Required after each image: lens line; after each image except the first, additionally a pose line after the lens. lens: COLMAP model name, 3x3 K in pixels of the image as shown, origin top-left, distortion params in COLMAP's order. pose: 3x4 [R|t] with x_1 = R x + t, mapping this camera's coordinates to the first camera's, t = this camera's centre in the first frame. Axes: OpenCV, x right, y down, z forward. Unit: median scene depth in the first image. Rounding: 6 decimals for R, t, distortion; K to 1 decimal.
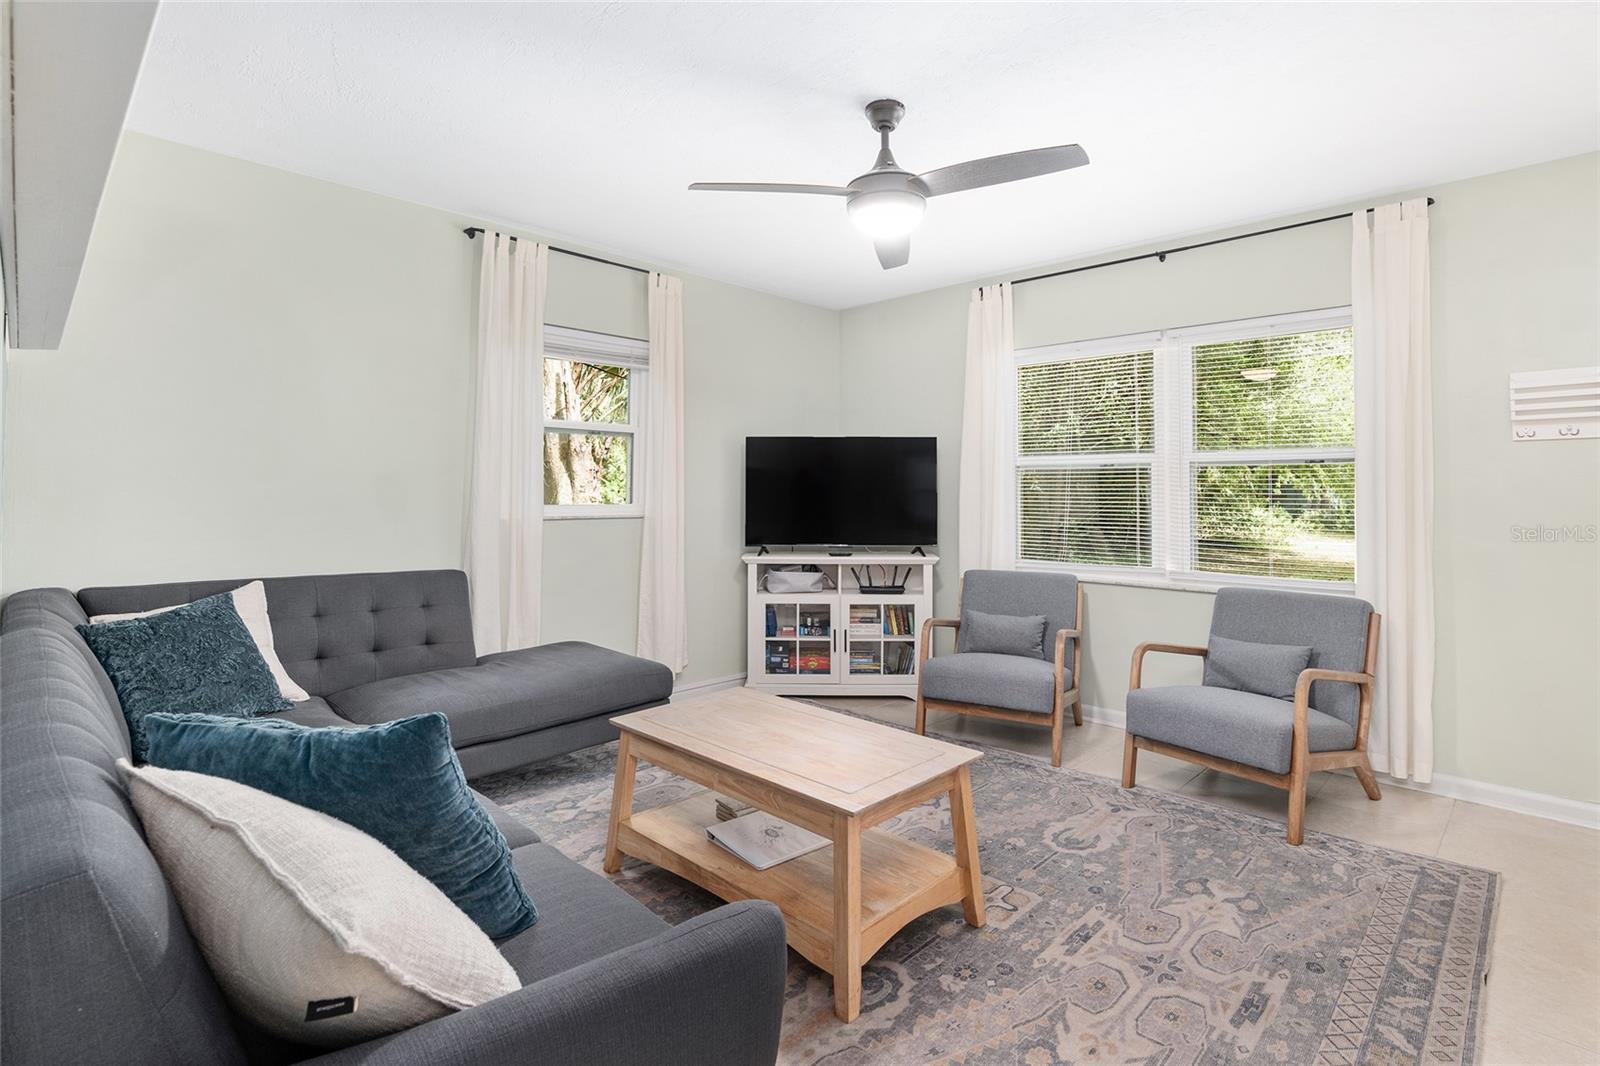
lens RADIAL K [[766.9, 0, 809.7], [0, 766.9, 476.1], [0, 0, 1]] dist [-0.017667, 0.003635]
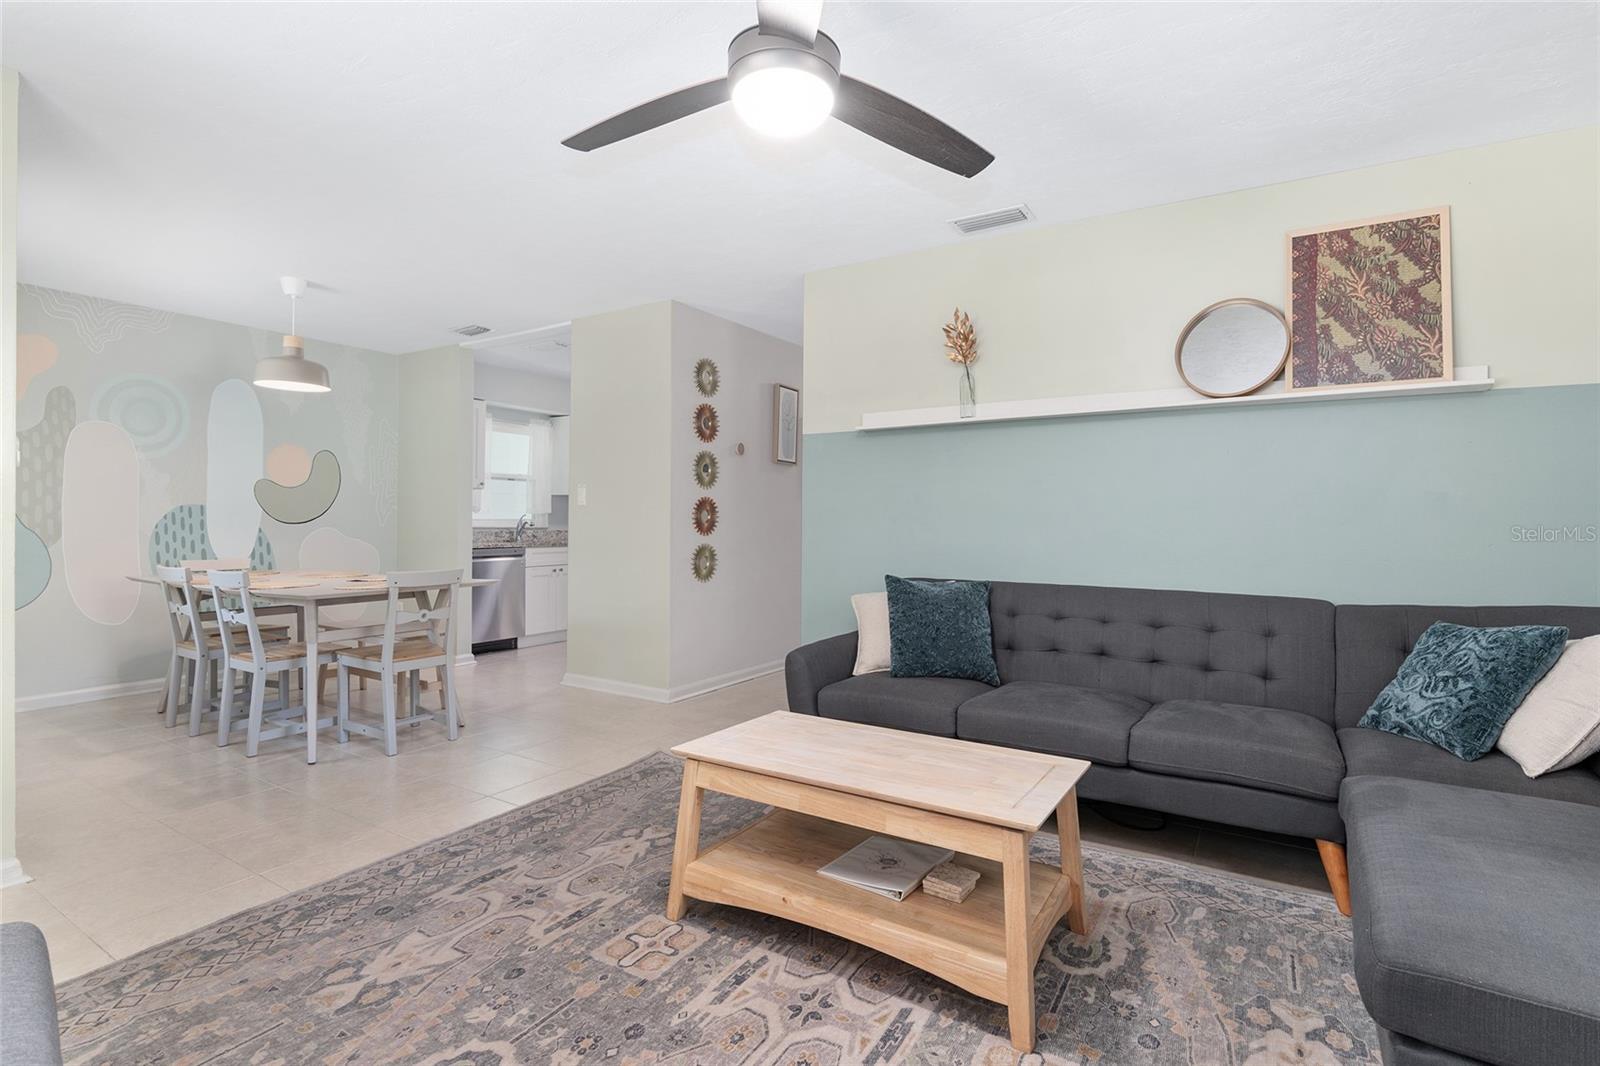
lens RADIAL K [[766.9, 0, 791.2], [0, 766.9, 525.5], [0, 0, 1]] dist [-0.017667, 0.003635]
pose [[-0.981085, -0.012309, -0.193185, 0.180216], [-0.008816, 0.999782, -0.018927, 0.054566], [0.193376, -0.016866, -0.980980, 1.356681]]
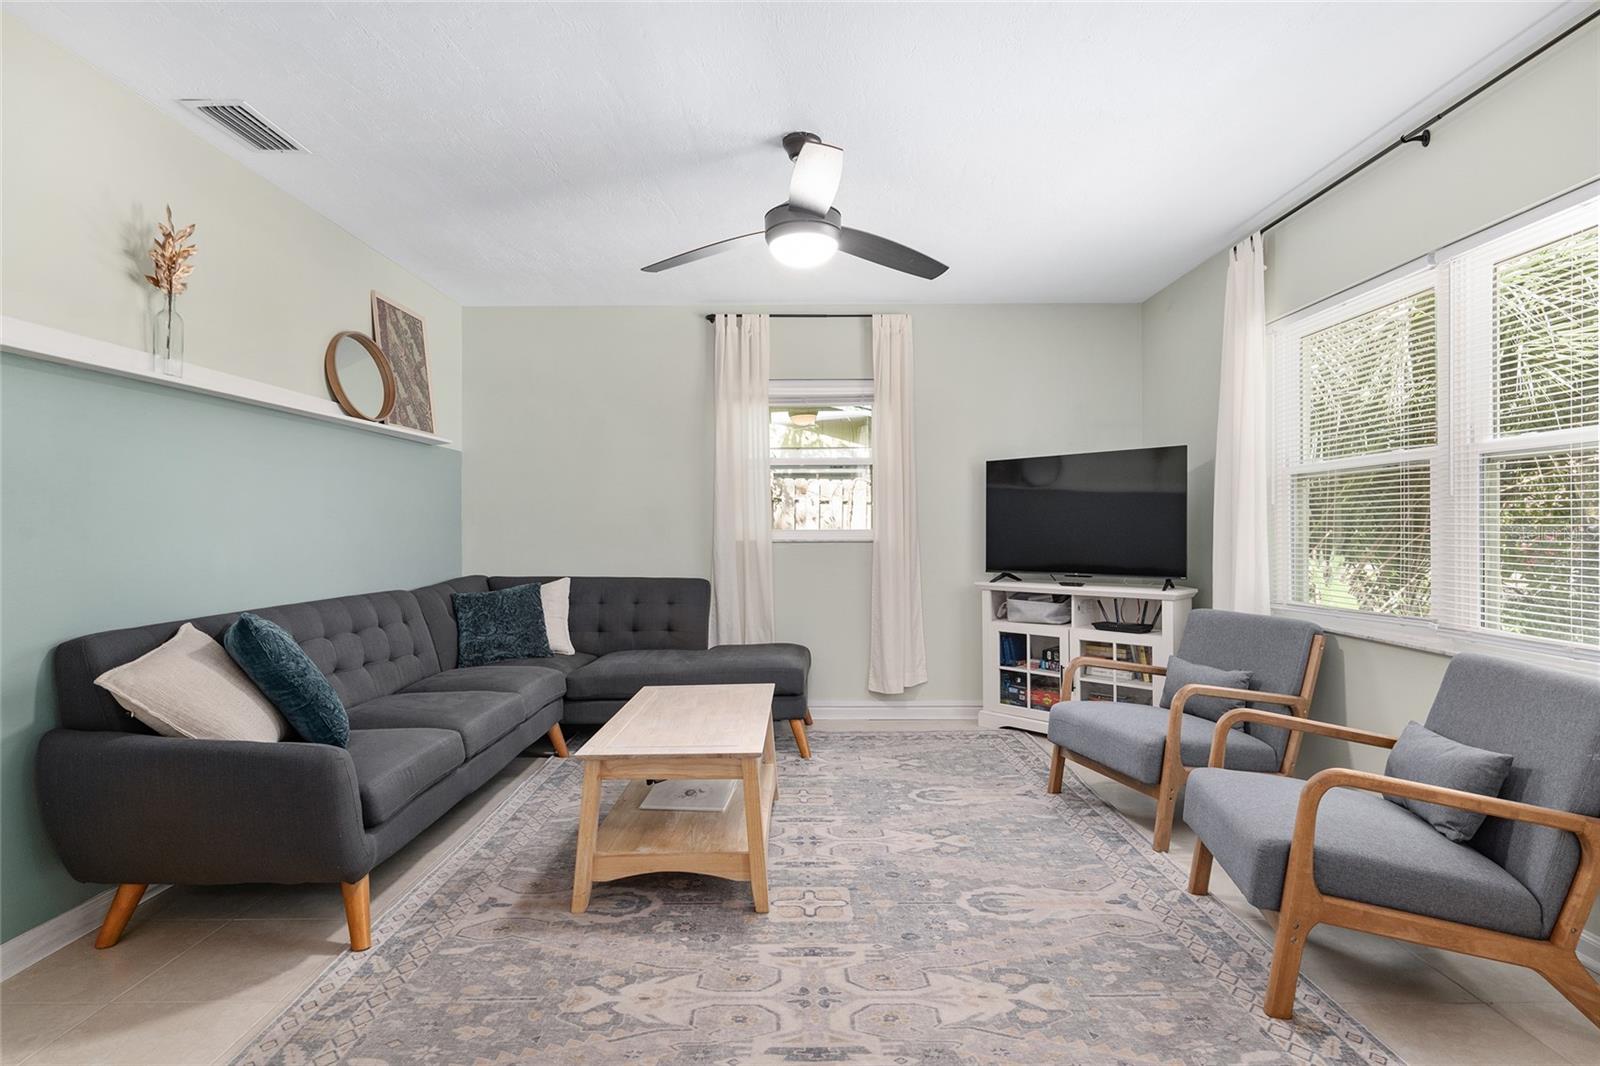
lens RADIAL K [[794.7, 0, 826.1], [0, 794.7, 539.2], [0, 0, 1]] dist [-0.004679, 0.001631]
pose [[0.710451, 0.000955, -0.703746, 0.710165], [0.023966, 0.999386, 0.025550, 0.026632], [0.703339, -0.035018, 0.709992, 0.192036]]
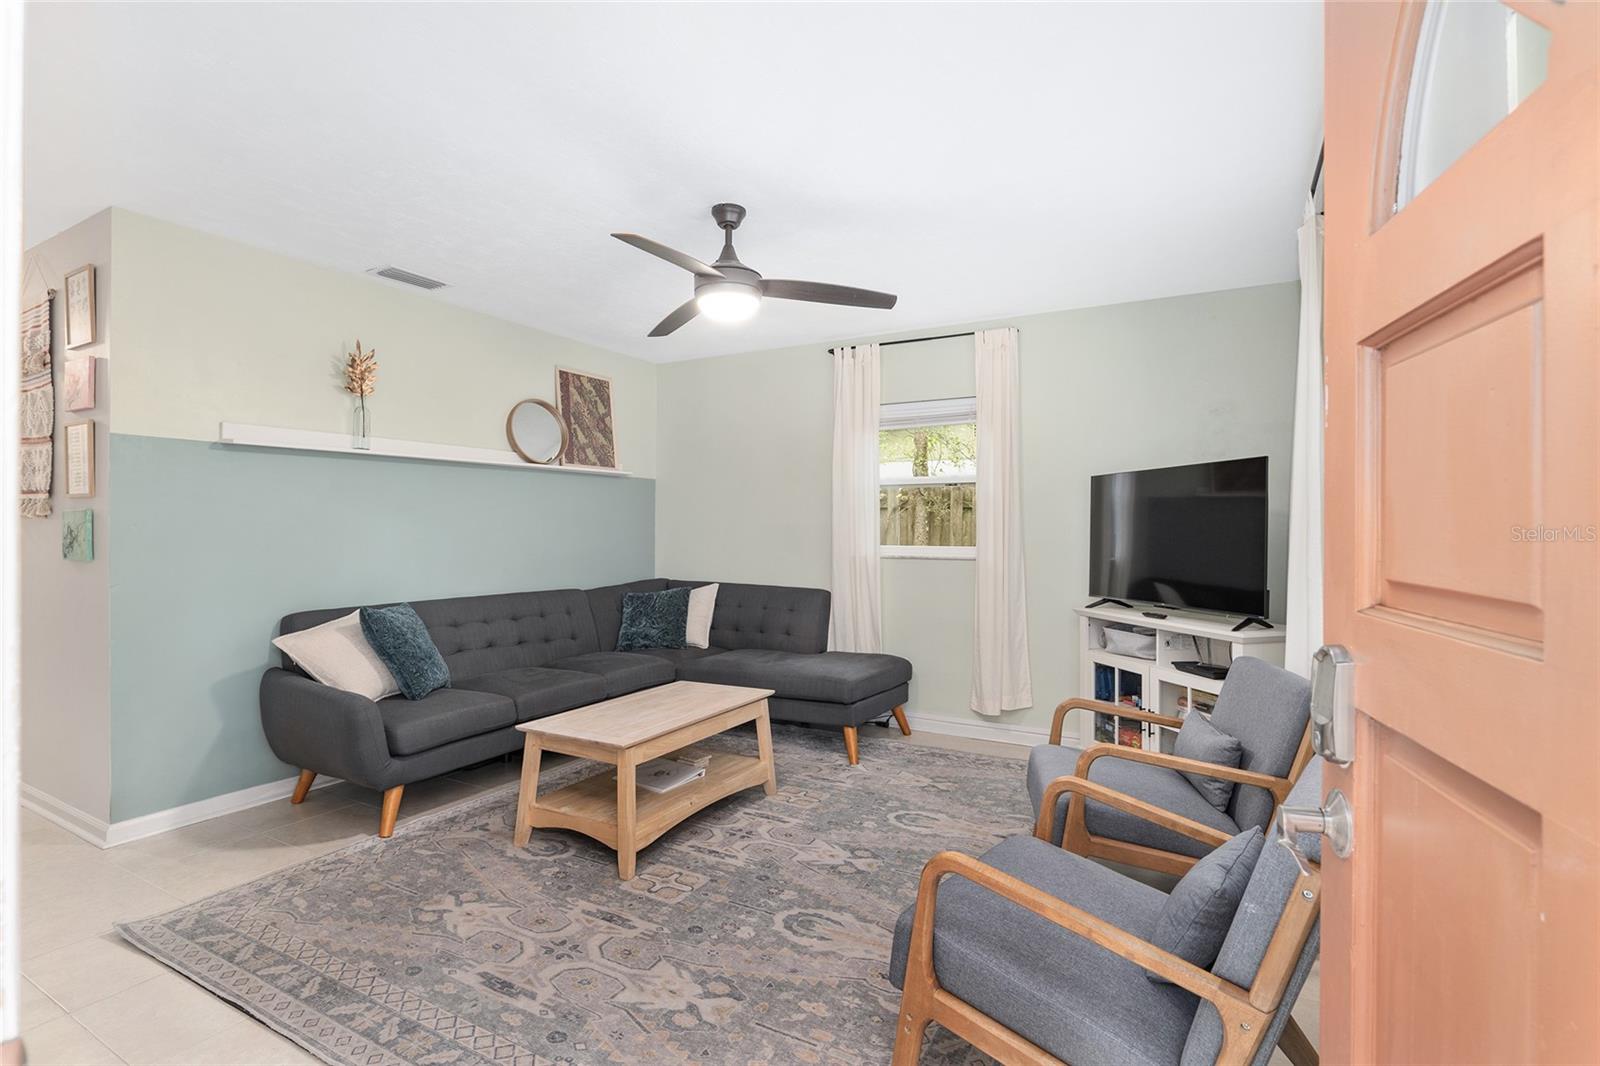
lens RADIAL K [[766.9, 0, 821.6], [0, 766.9, 537.2], [0, 0, 1]] dist [-0.017667, 0.003635]
pose [[0.274174, 0.006679, -0.961657, 1.019357], [0.020139, 0.999717, 0.012685, 0.005526], [0.961469, -0.022845, 0.273962, 0.649557]]
